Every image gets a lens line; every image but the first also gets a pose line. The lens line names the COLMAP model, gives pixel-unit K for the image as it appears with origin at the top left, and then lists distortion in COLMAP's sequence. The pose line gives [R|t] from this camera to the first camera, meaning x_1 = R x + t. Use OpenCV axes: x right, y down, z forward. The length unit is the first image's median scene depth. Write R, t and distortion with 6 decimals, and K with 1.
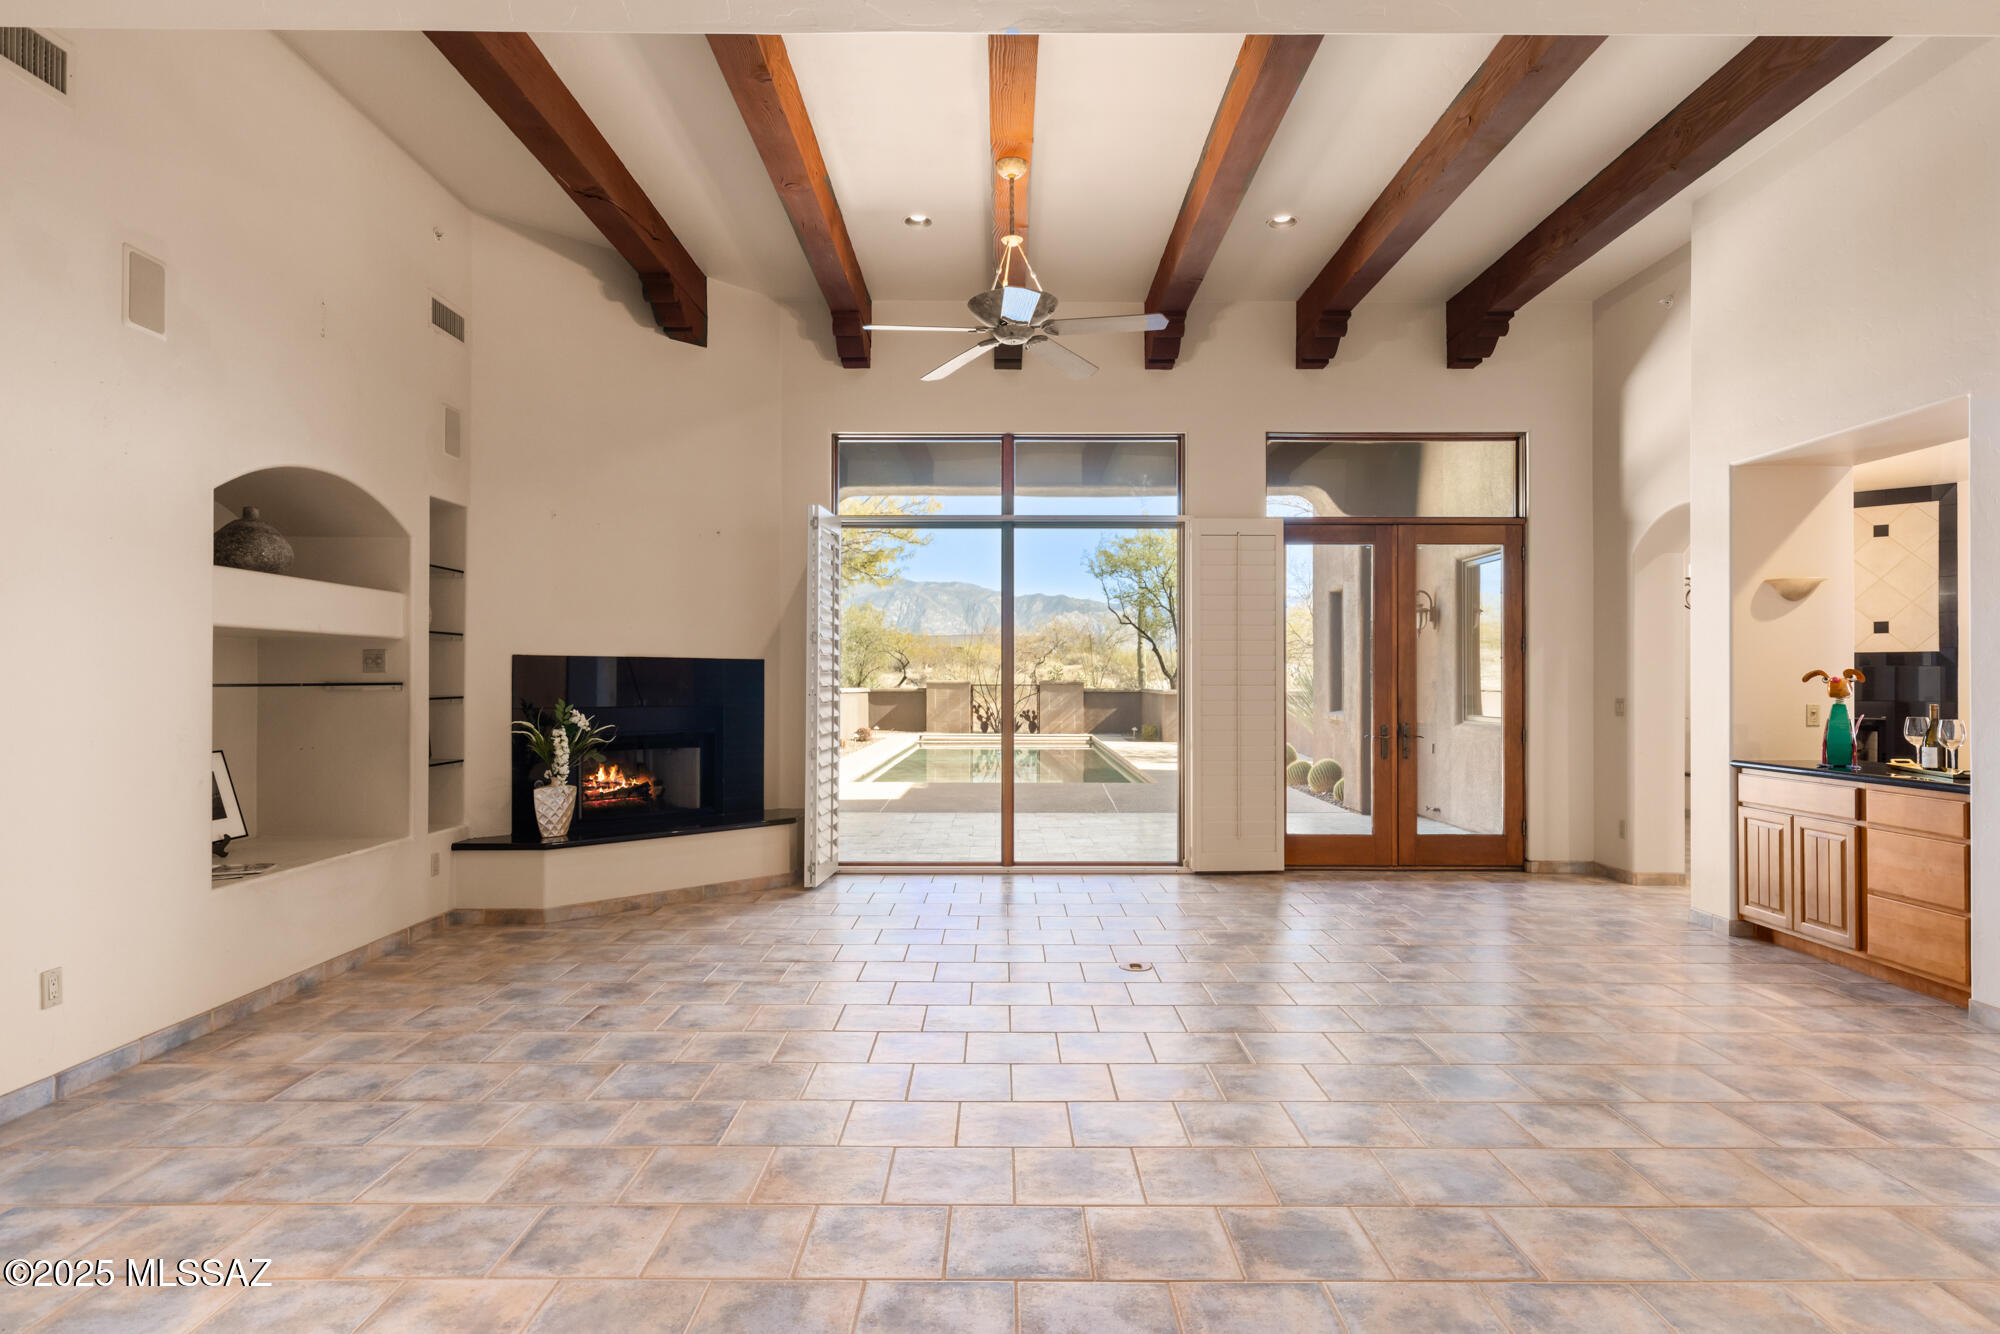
lens RADIAL K [[1077.6, 0, 1000.0], [0, 1077.6, 667.0], [0, 0, 1]] dist [0.002068, -0.000361]
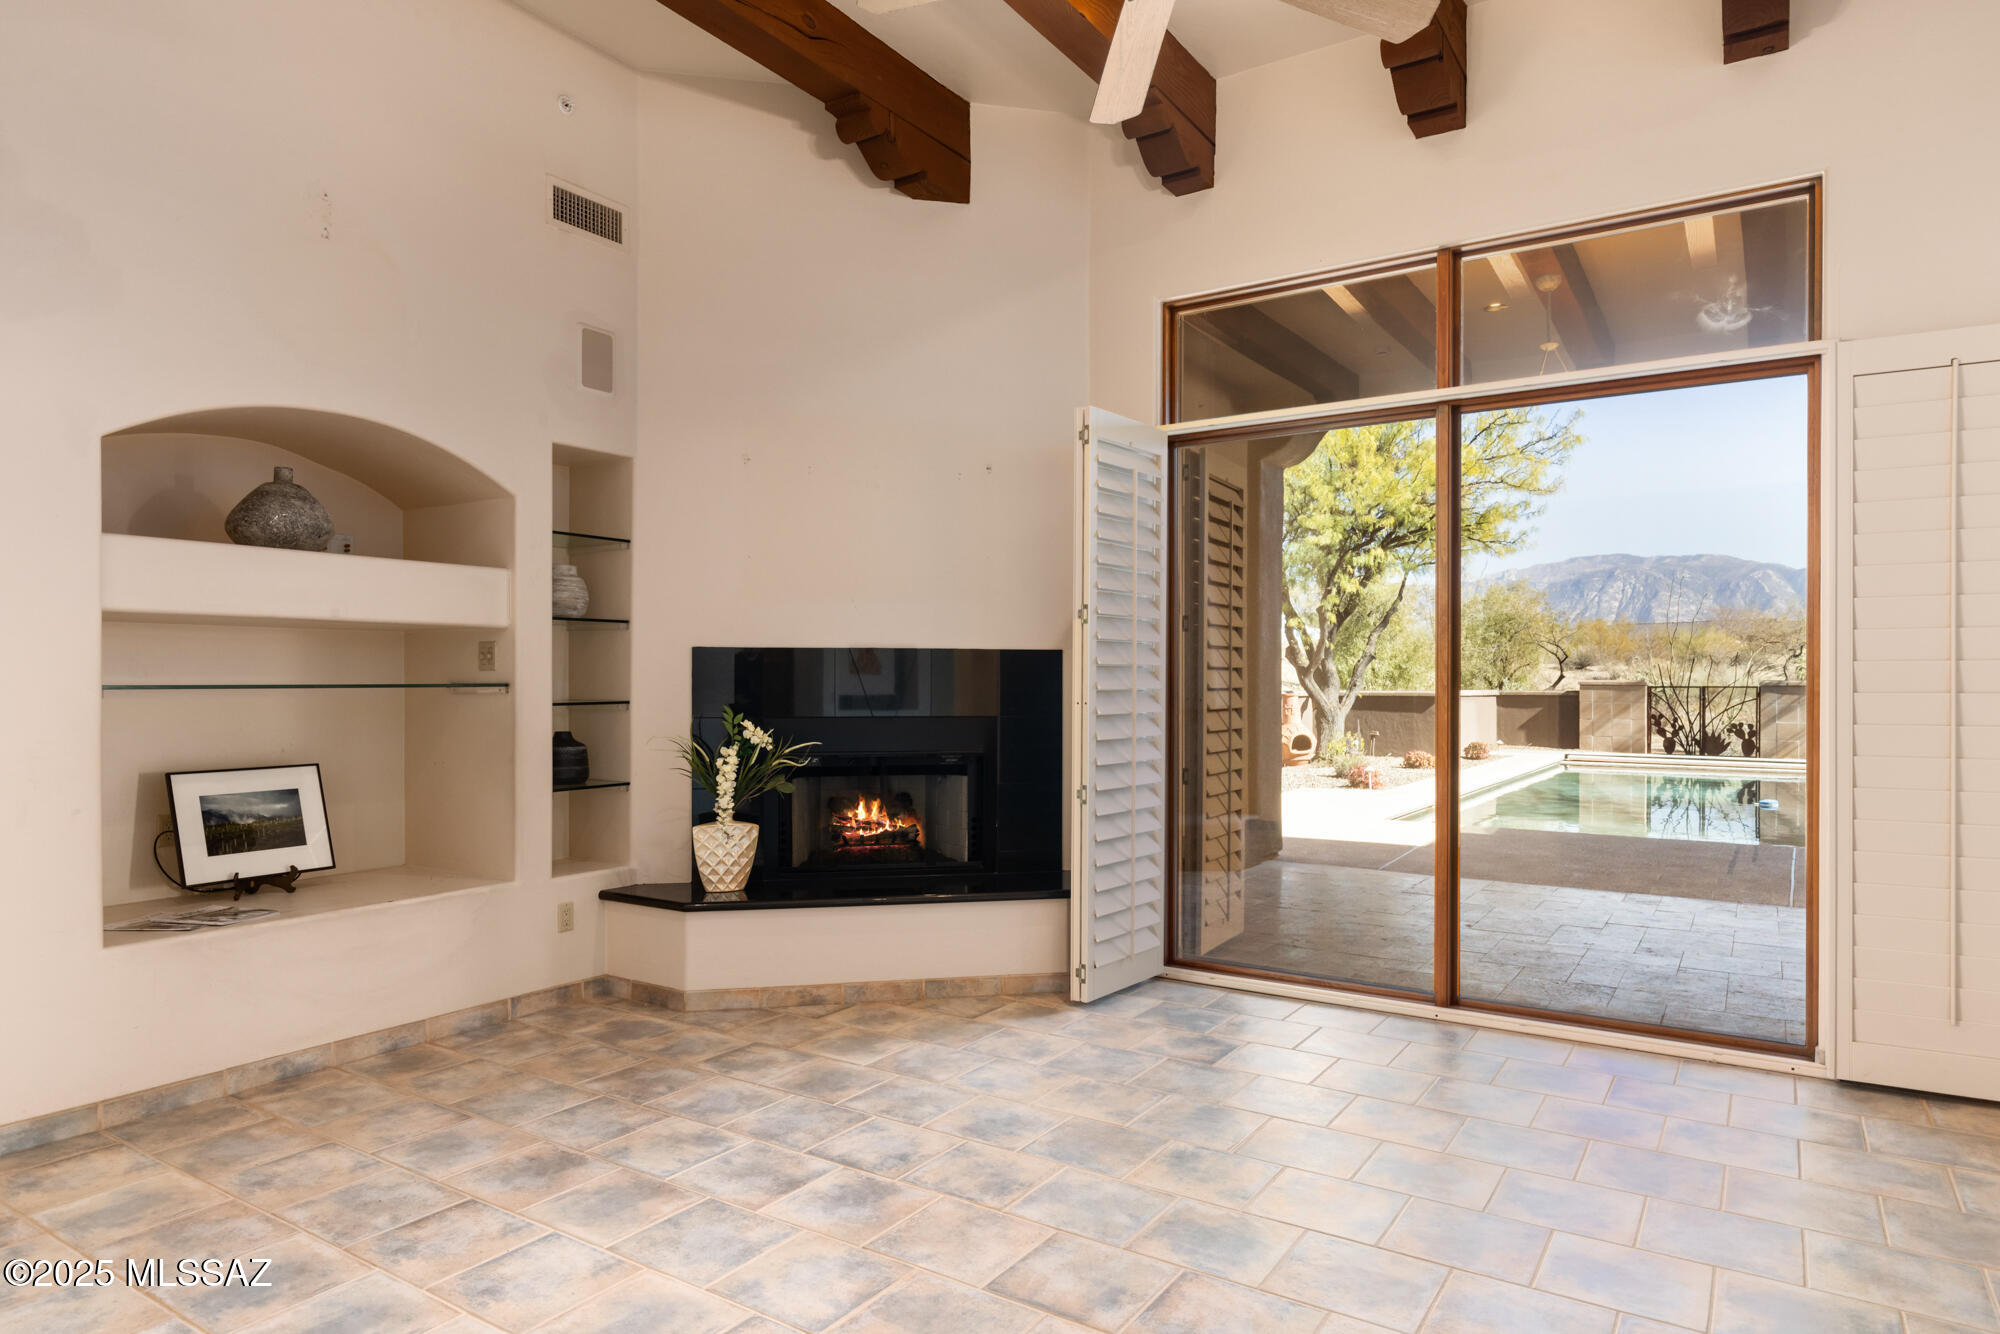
lens RADIAL K [[1177.6, 0, 1000.5], [0, 1177.6, 679.6], [0, 0, 1]] dist [0.001818, -0.000357]
pose [[0.836548, 0.000391, -0.547893, 0.169613], [0.006303, 0.999927, 0.010338, 0.004011], [0.547857, -0.012102, 0.836484, 0.385912]]
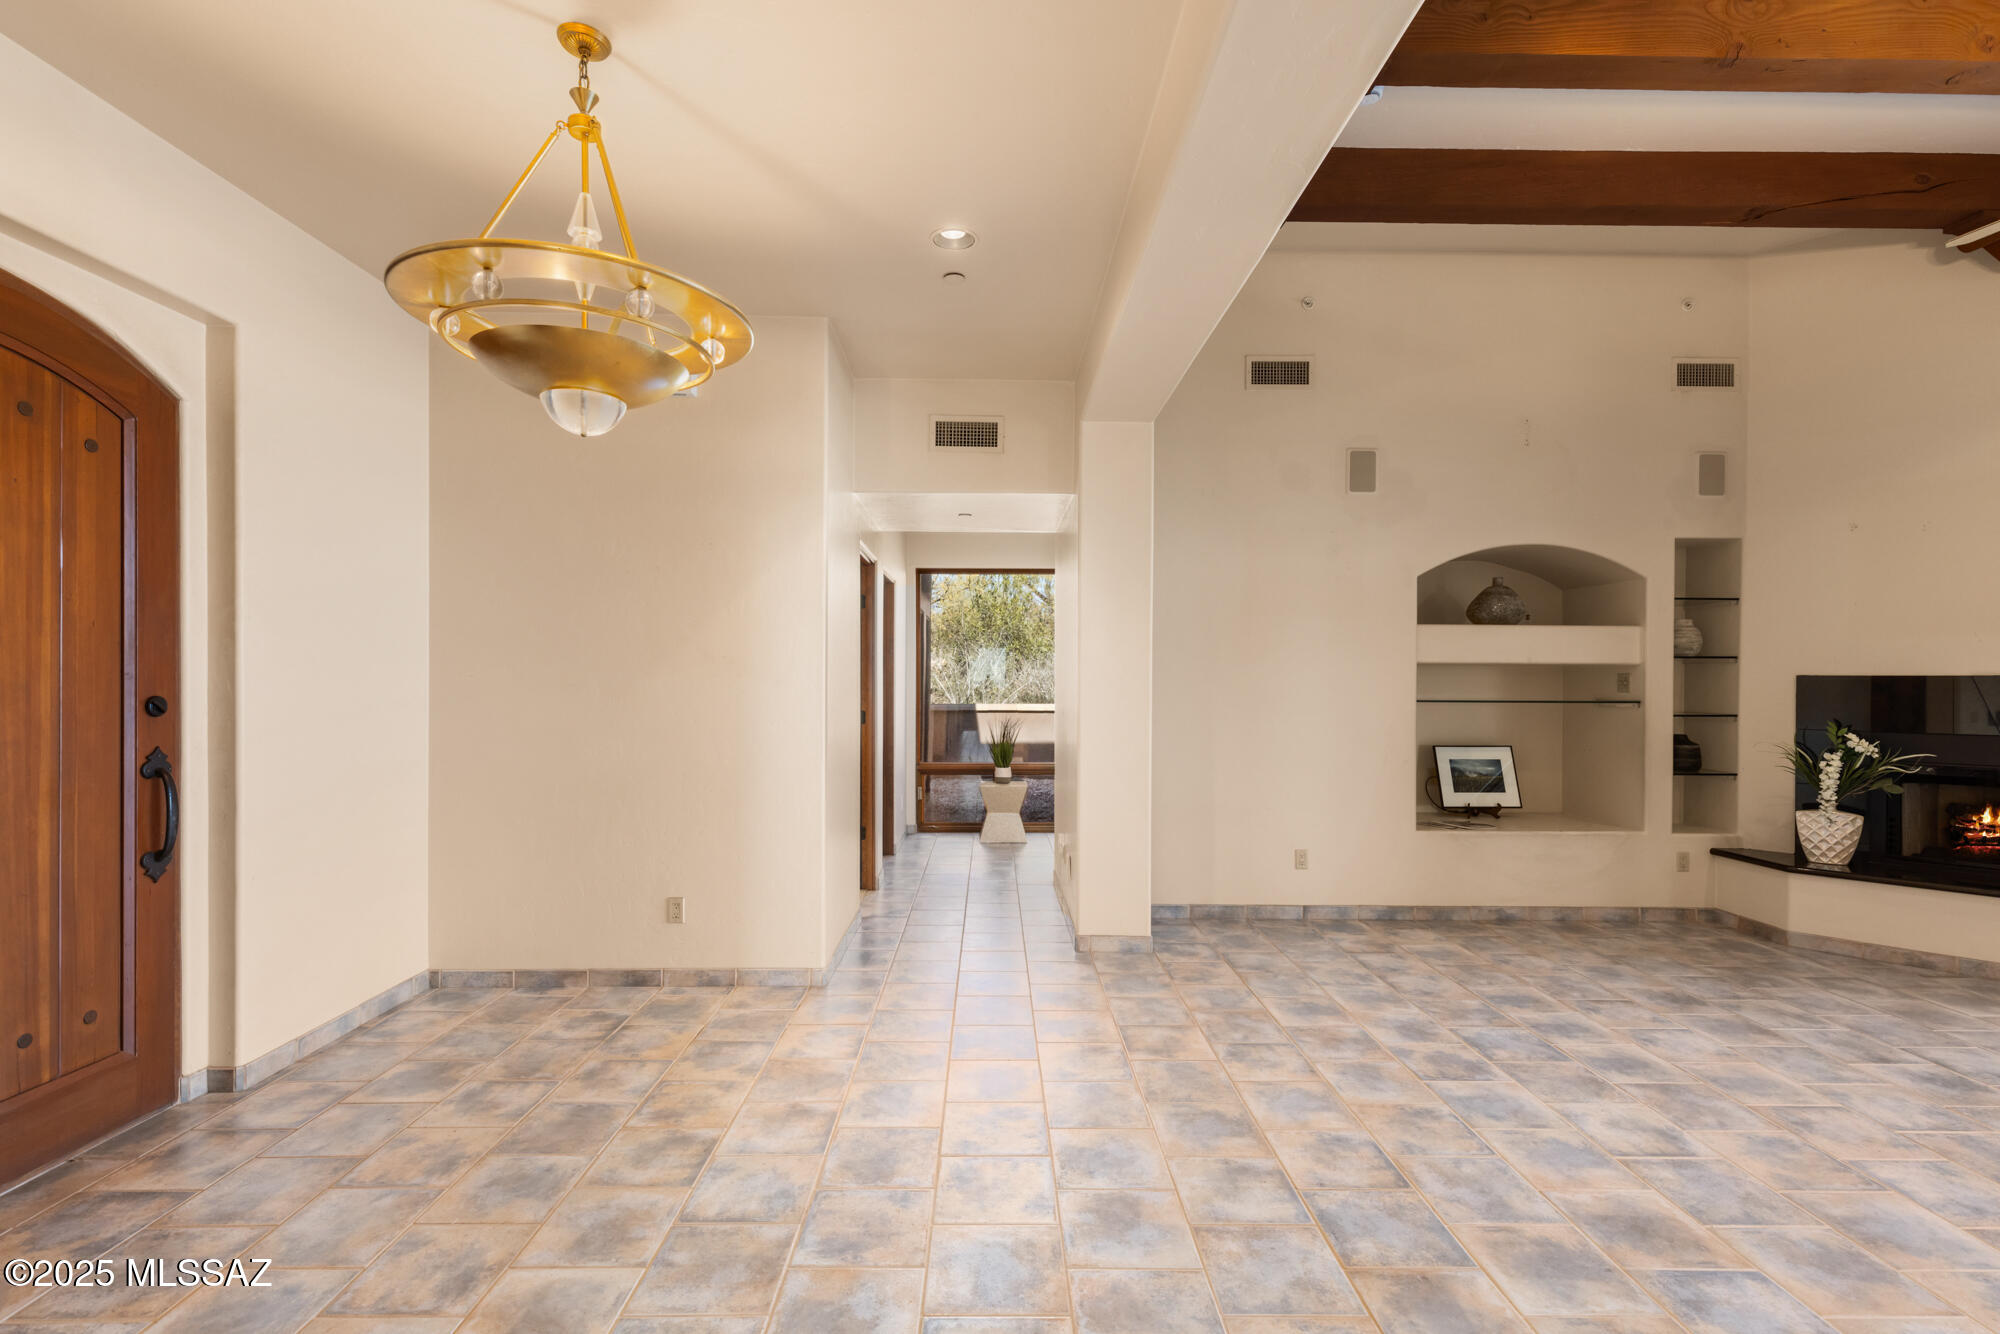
lens RADIAL K [[902.8, 0, 999.4], [0, 902.8, 682.6], [0, 0, 1]] dist [0.005100, -0.000538]
pose [[0.011343, 0.002281, -0.999933, 0.350127], [0.005438, 0.999982, 0.002342, -0.009874], [0.999921, -0.005464, 0.011330, 0.225675]]
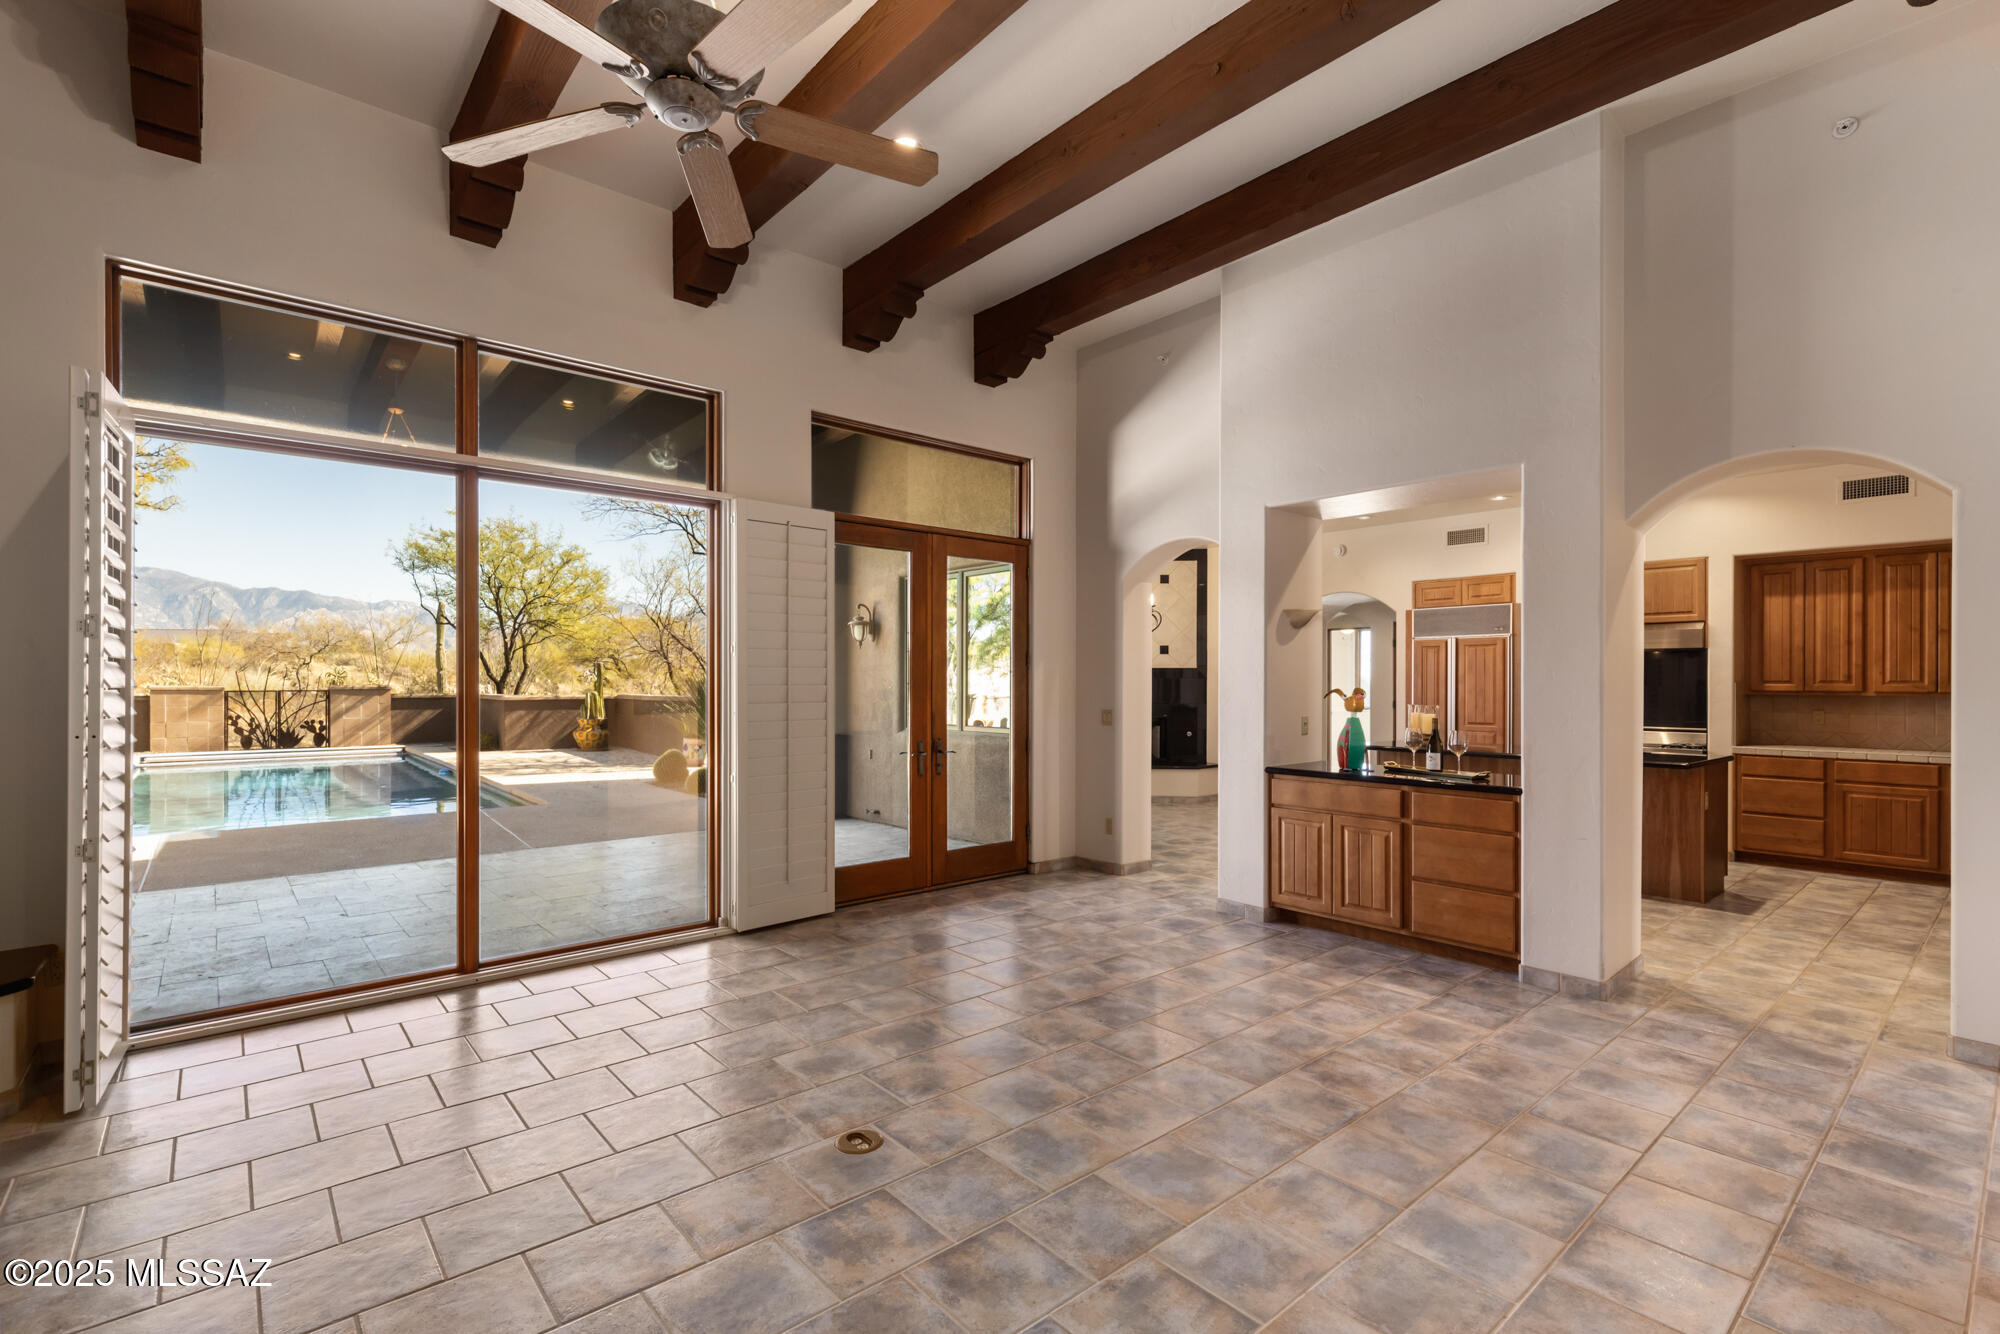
lens RADIAL K [[902.8, 0, 999.4], [0, 902.8, 682.6], [0, 0, 1]] dist [0.005100, -0.000538]
pose [[0.756239, -0.000723, 0.654295, -0.127201], [-0.008529, 0.999904, 0.010963, -0.008867], [-0.654240, -0.013872, 0.756160, 0.384596]]
